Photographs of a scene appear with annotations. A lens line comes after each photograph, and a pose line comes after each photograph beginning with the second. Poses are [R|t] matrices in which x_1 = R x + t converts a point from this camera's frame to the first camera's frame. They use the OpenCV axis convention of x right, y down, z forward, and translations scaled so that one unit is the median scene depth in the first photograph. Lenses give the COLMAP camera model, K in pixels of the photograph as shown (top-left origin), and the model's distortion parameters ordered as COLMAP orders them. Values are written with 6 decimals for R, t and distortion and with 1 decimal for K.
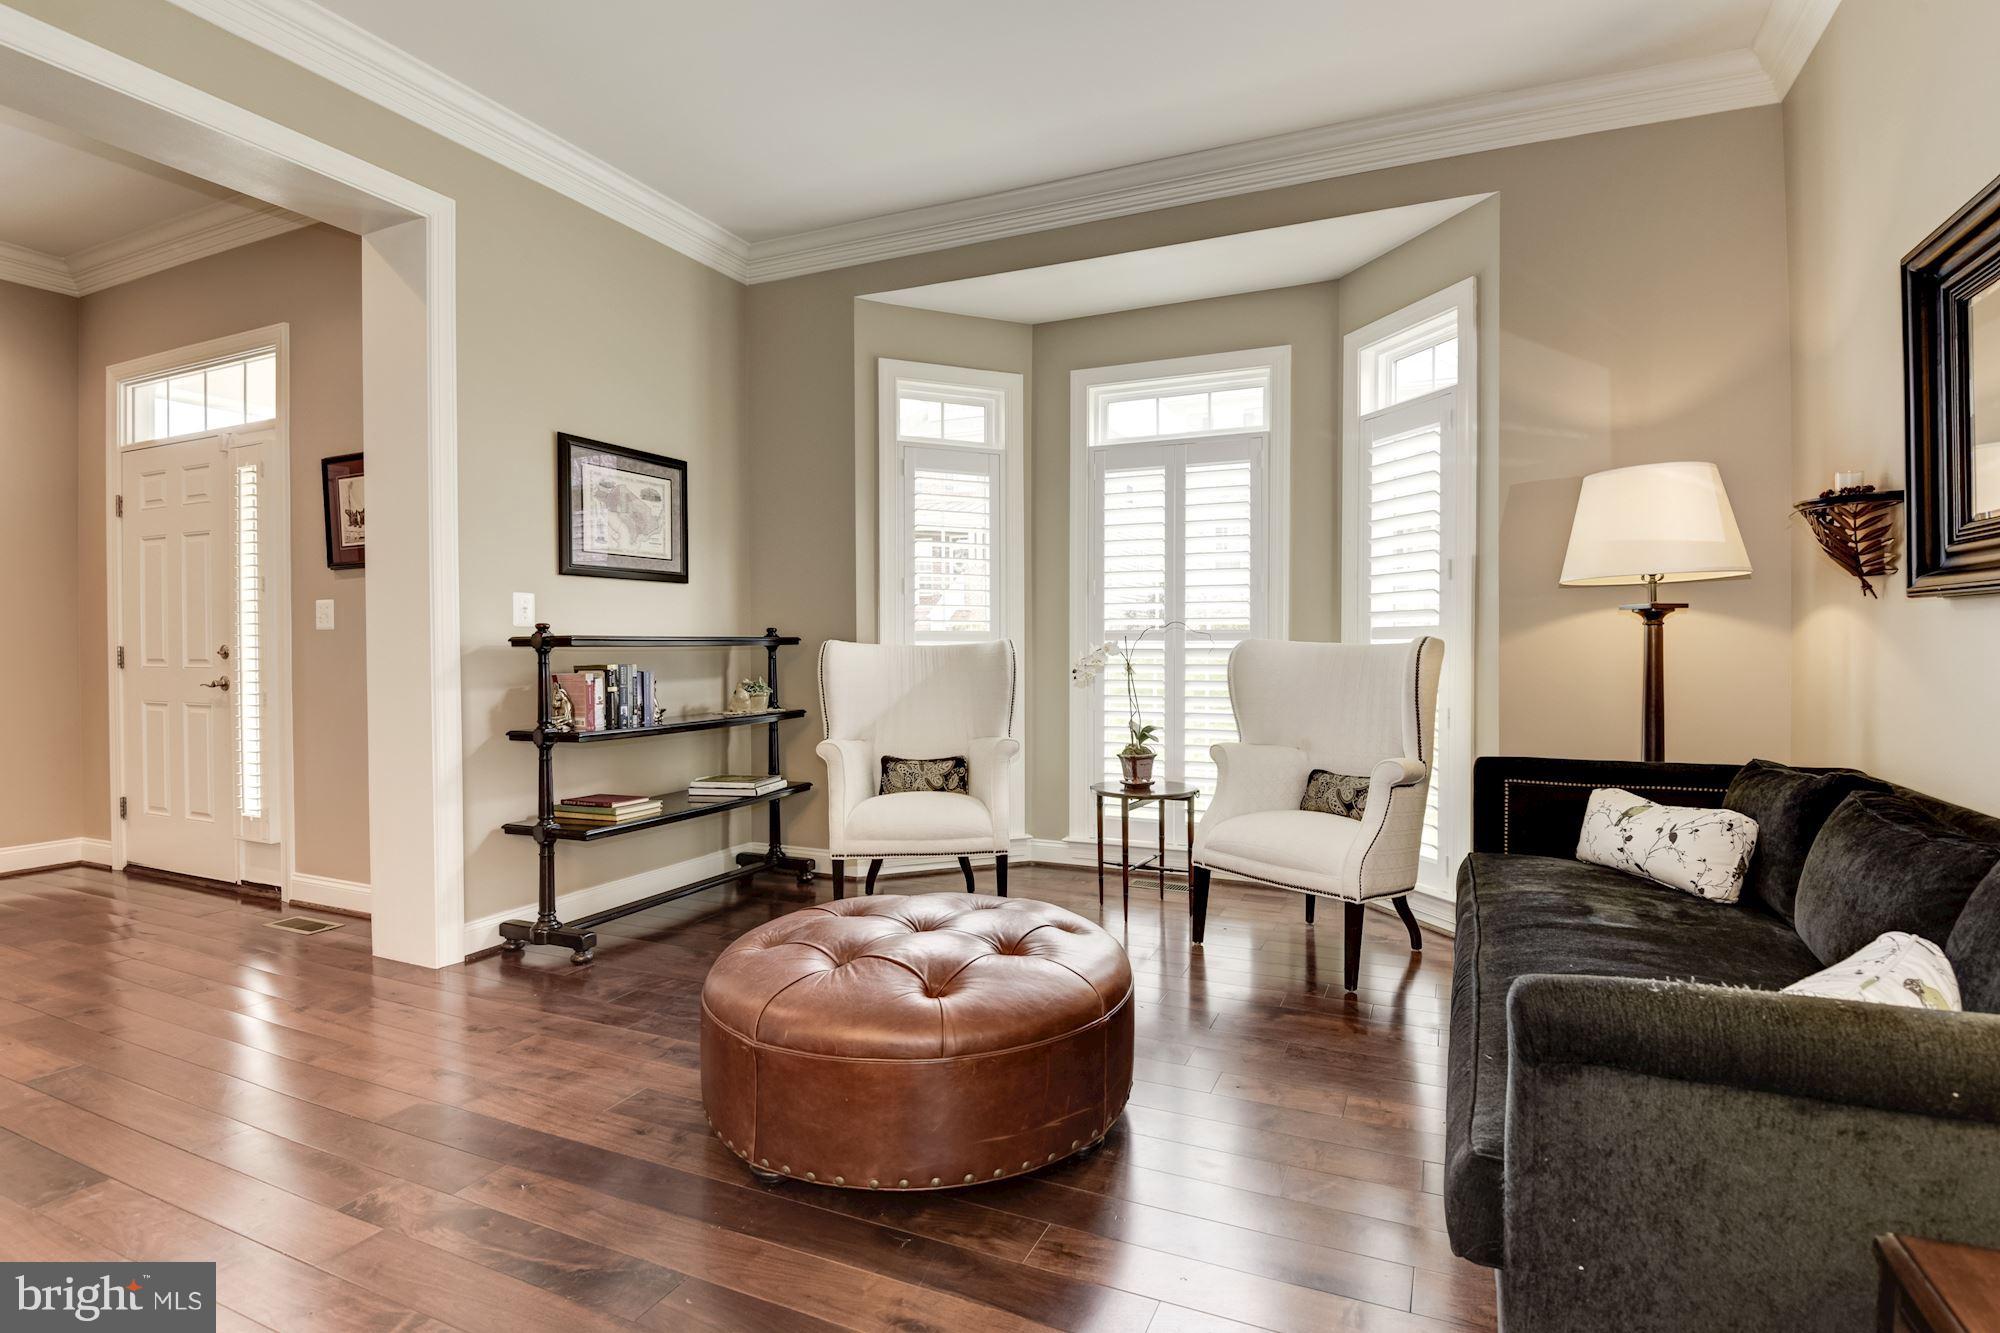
lens RADIAL K [[943.6, 0, 1060.3], [0, 943.6, 659.9], [0, 0, 1]] dist [0.001464, 0.000221]
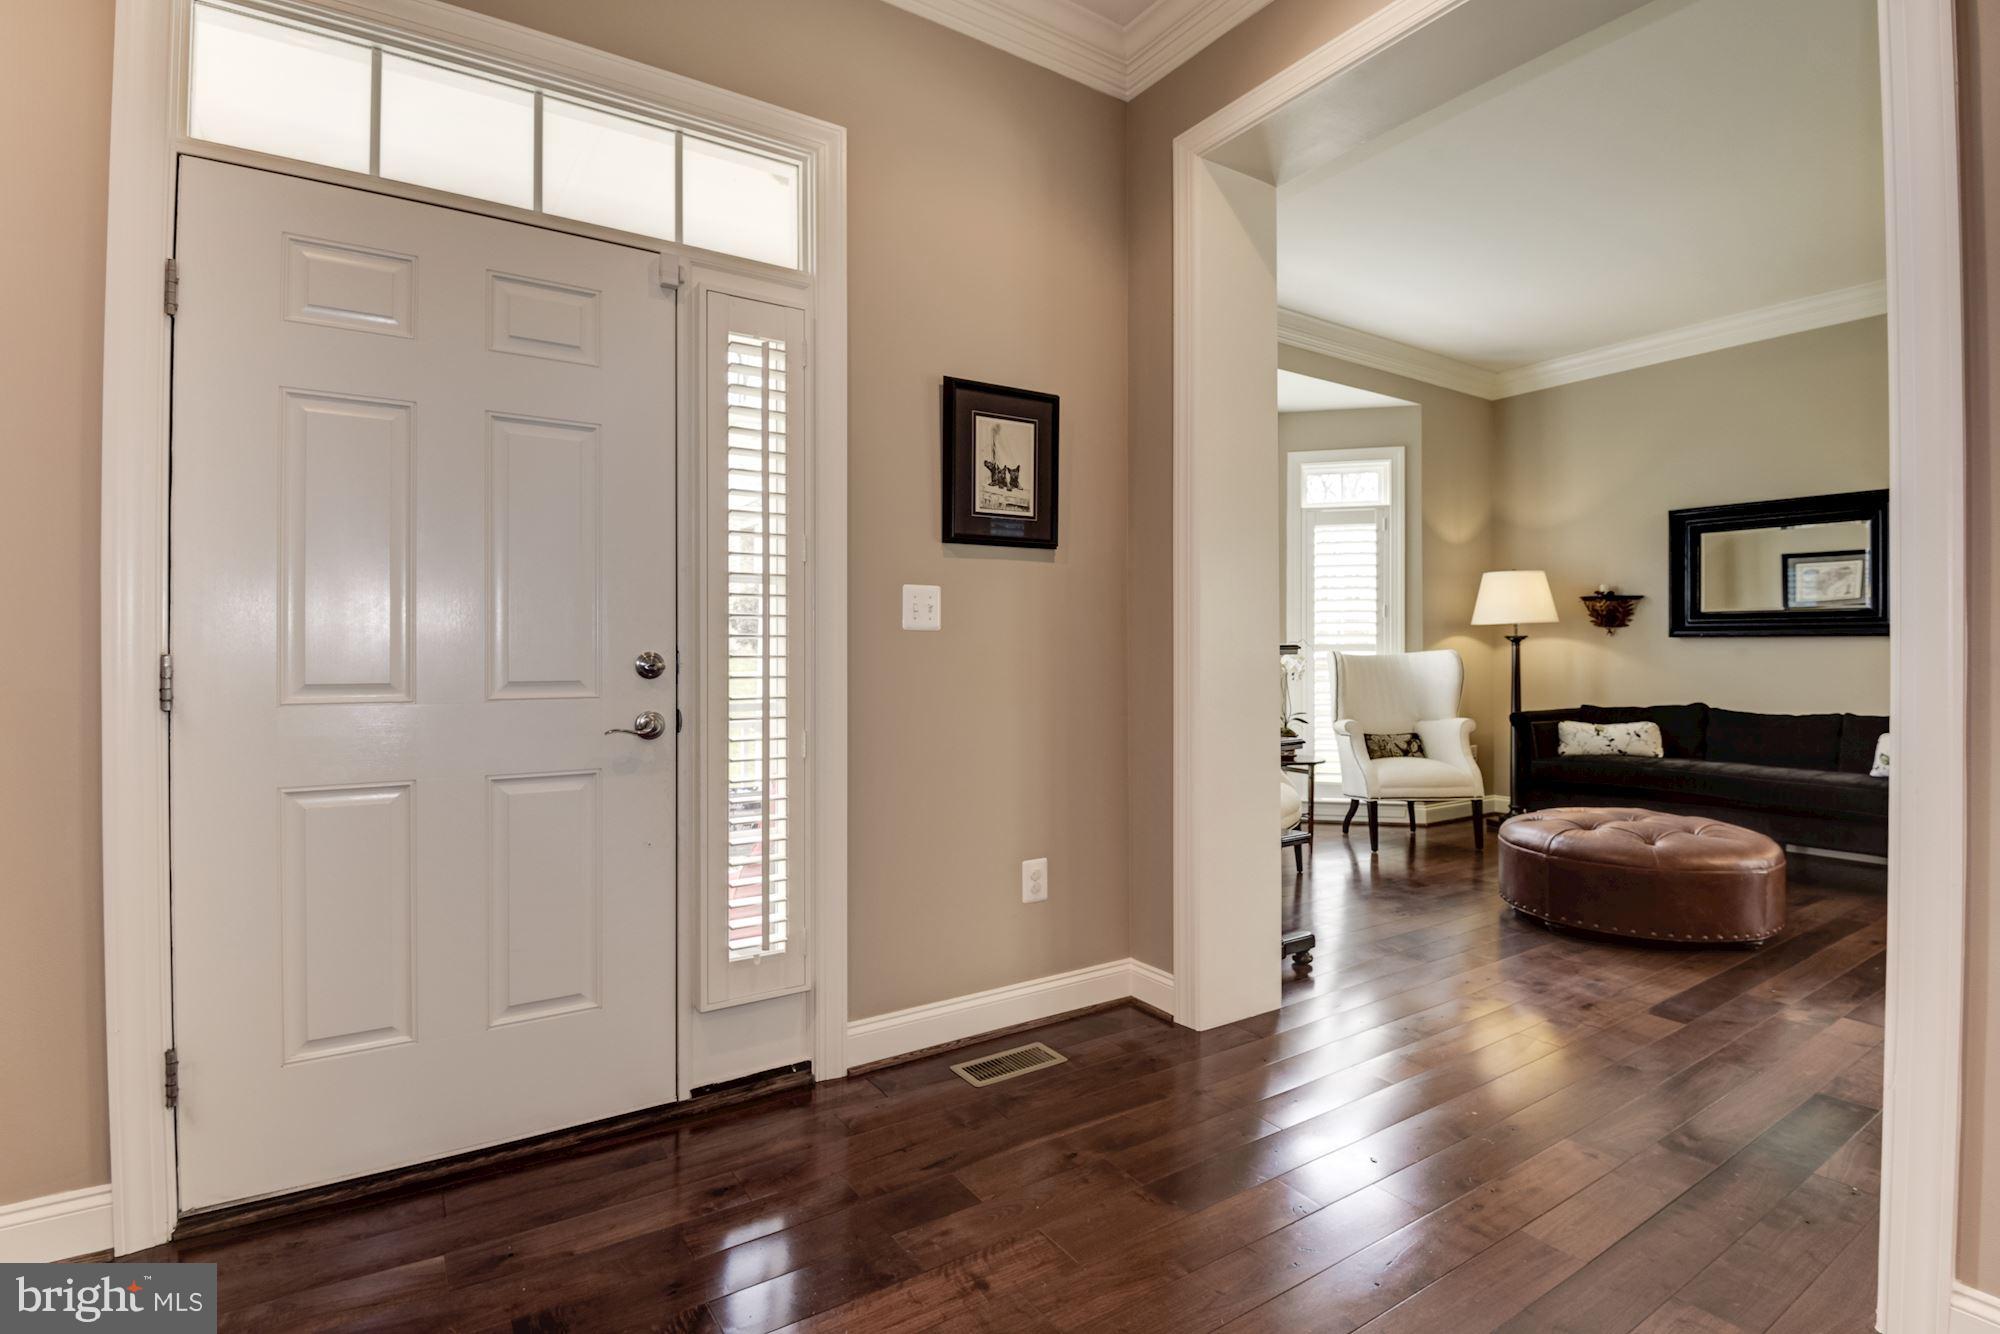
lens RADIAL K [[937.6, 0, 999.2], [0, 937.6, 641.6], [0, 0, 1]] dist [0.000246, -0.001346]
pose [[0.556823, 0.012291, 0.830540, -1.336013], [0.010731, 0.999701, -0.021989, -0.009154], [-0.830562, 0.021157, 0.556524, 0.607398]]
